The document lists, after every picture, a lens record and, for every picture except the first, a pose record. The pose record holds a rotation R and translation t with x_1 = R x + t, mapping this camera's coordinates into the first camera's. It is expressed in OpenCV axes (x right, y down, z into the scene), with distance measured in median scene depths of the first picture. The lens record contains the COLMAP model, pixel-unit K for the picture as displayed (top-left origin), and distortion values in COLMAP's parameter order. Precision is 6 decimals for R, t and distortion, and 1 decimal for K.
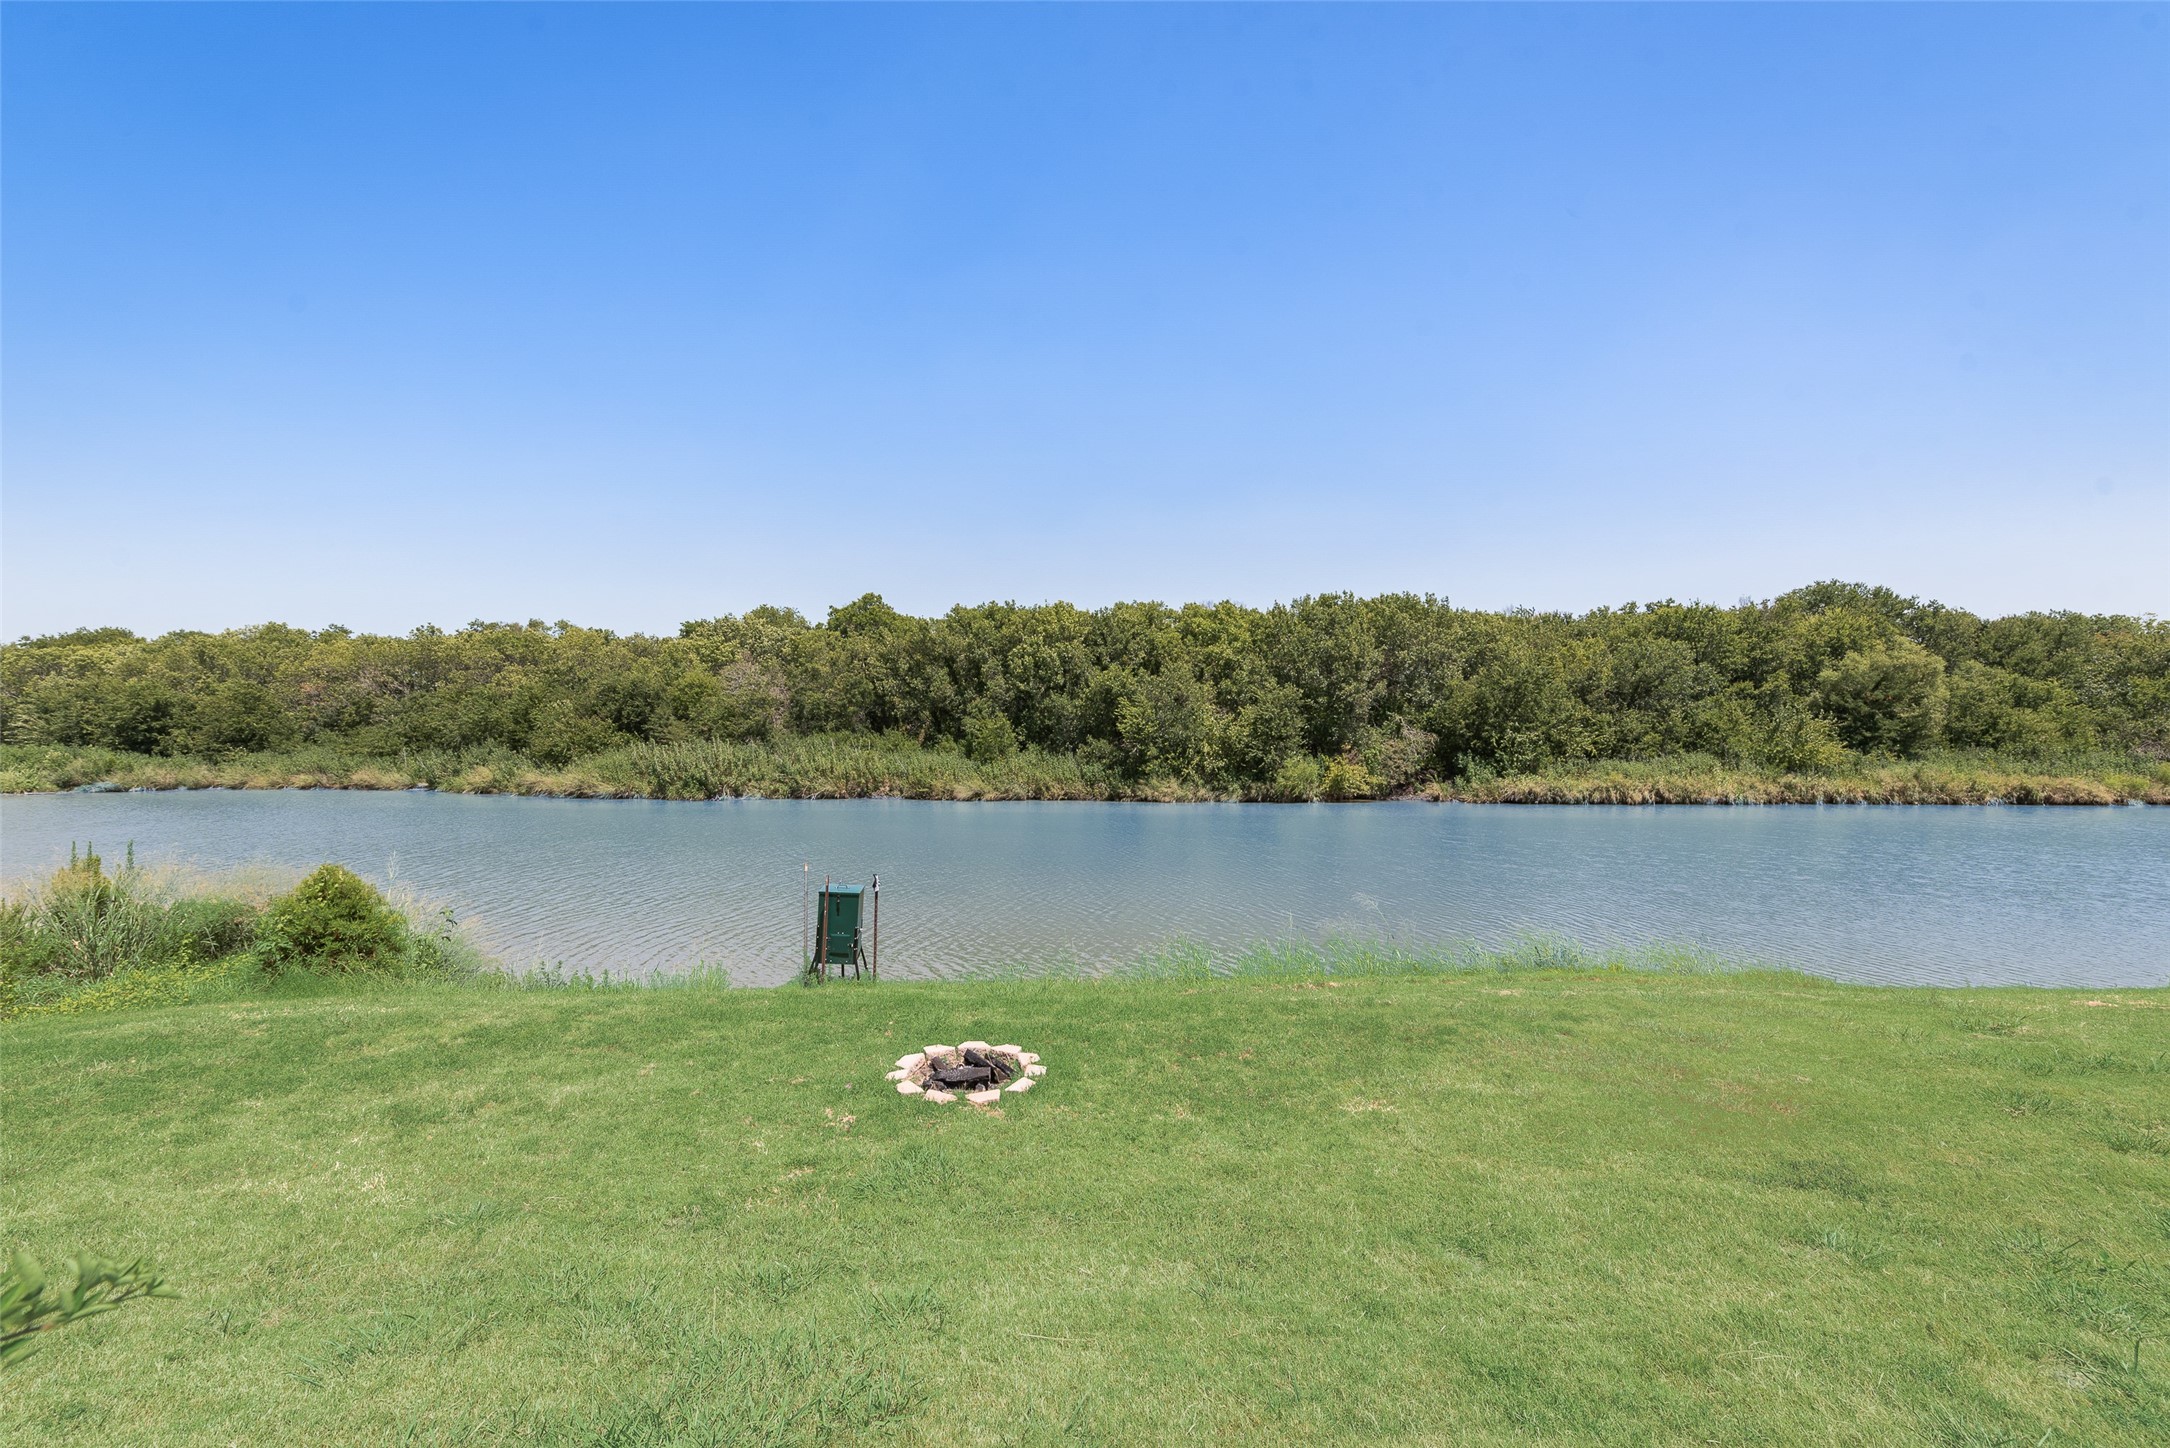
lens RADIAL K [[882.9, 0, 1052.7], [0, 882.9, 703.0], [0, 0, 1]] dist [0.008932, -0.002934]
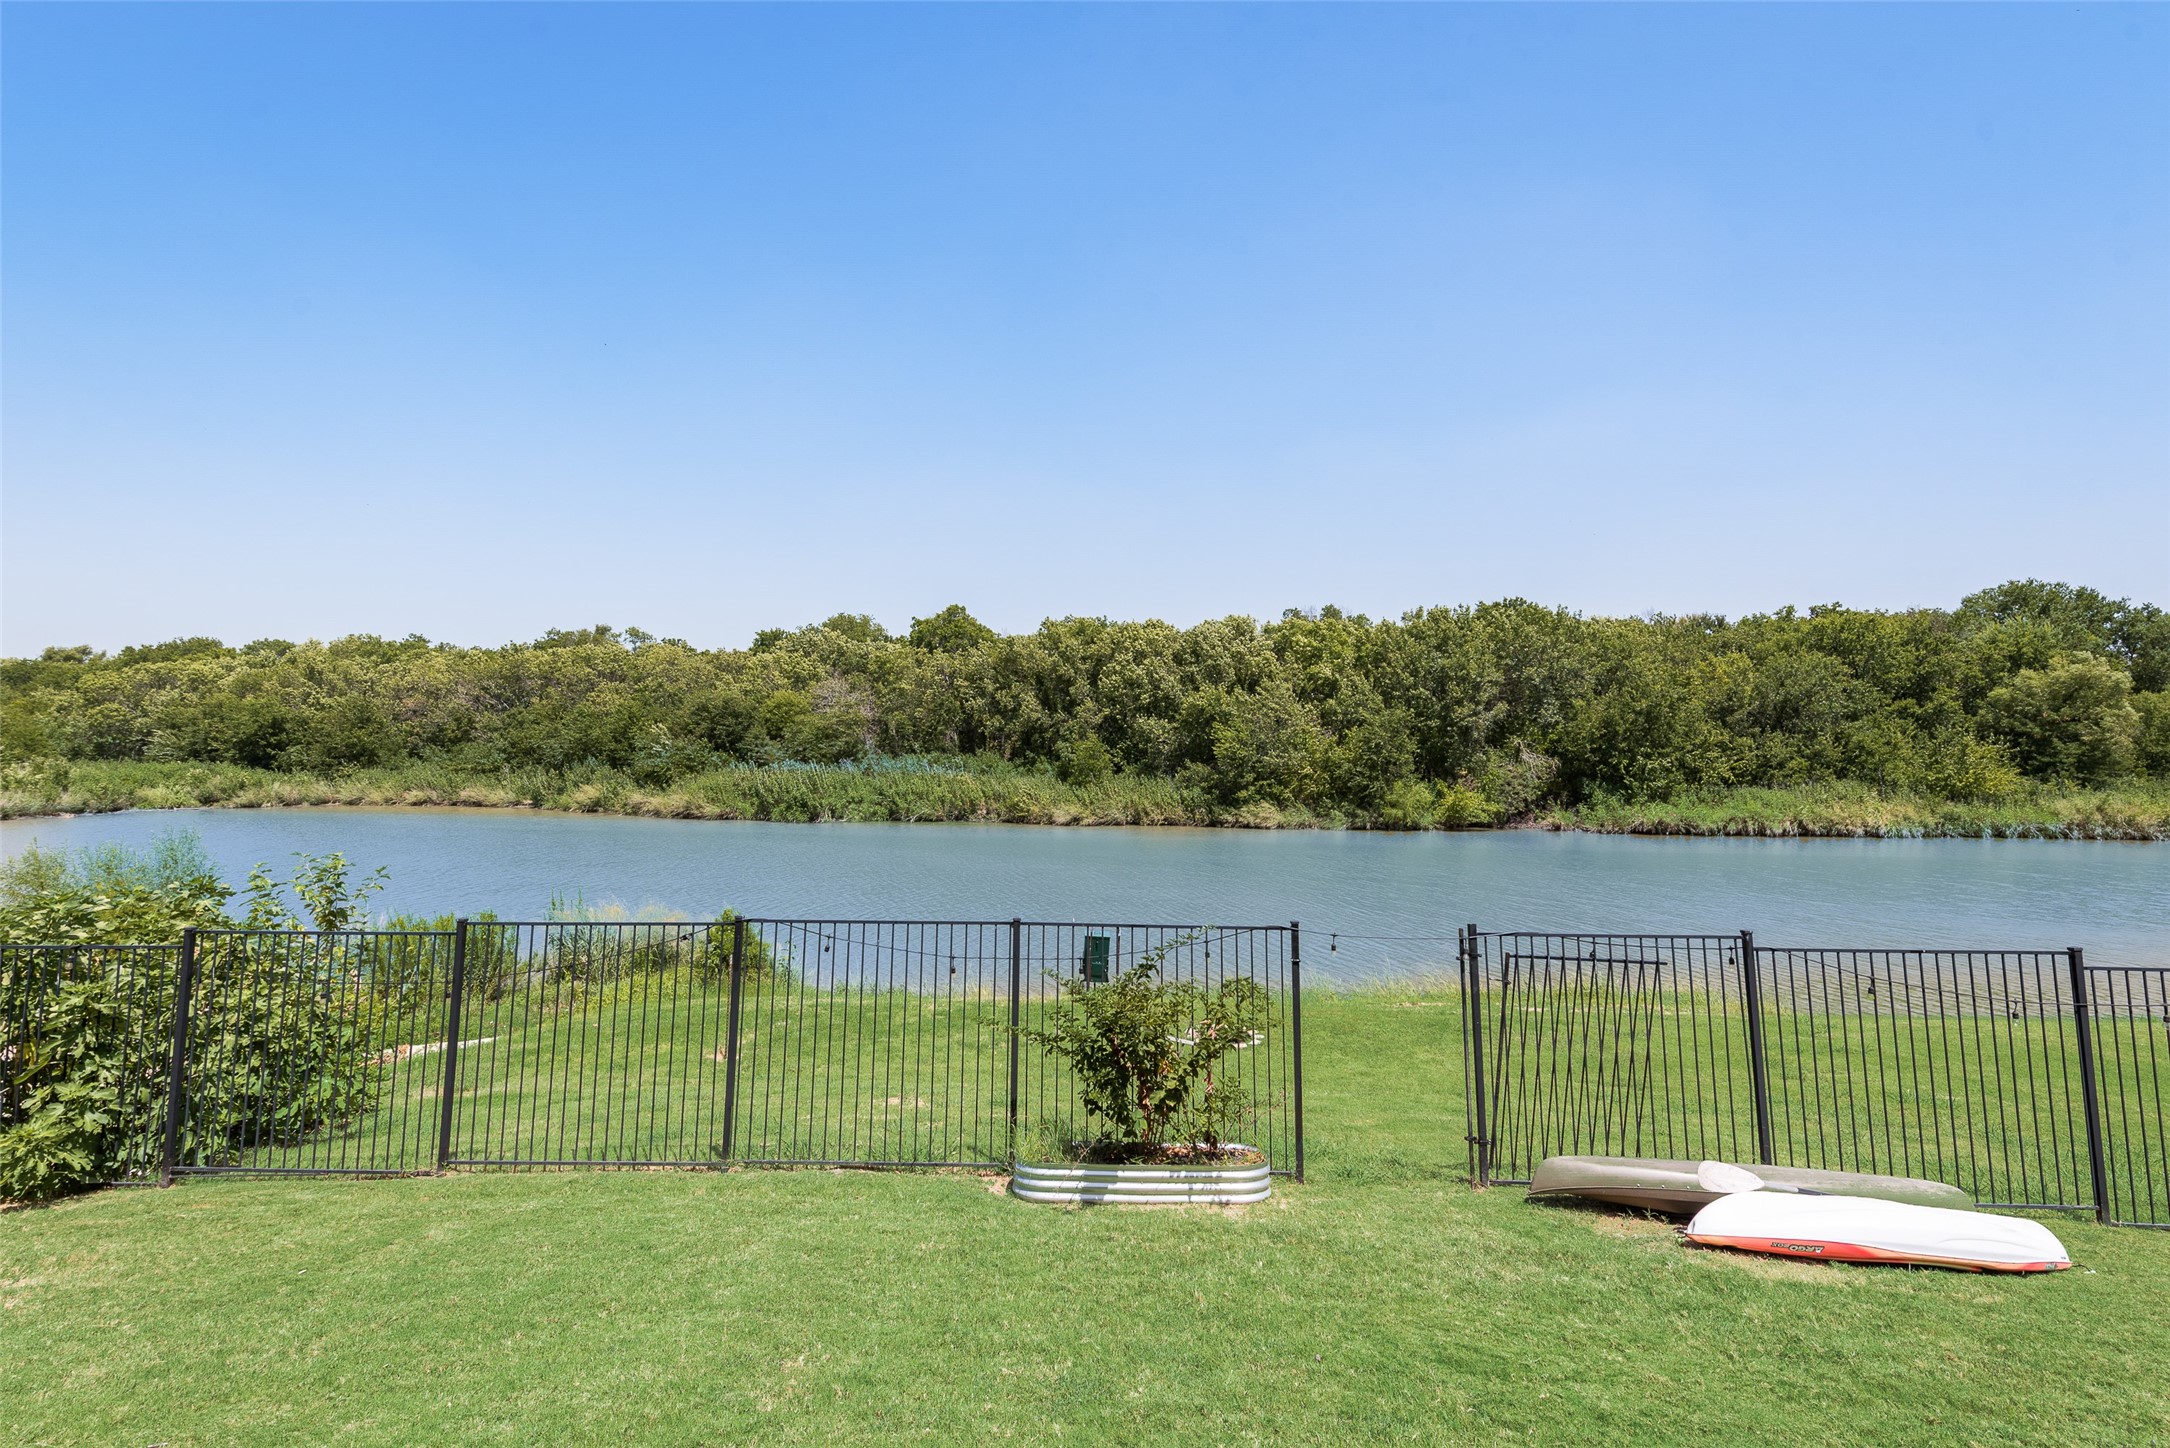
lens RADIAL K [[1001.2, 0, 1062.3], [0, 1001.2, 711.2], [0, 0, 1]] dist [-0.001395, 0.000792]
pose [[0.997883, 0.004206, -0.064898, -0.023860], [-0.003560, 0.999943, 0.010064, -0.023975], [0.064936, -0.009812, 0.997841, -0.094980]]
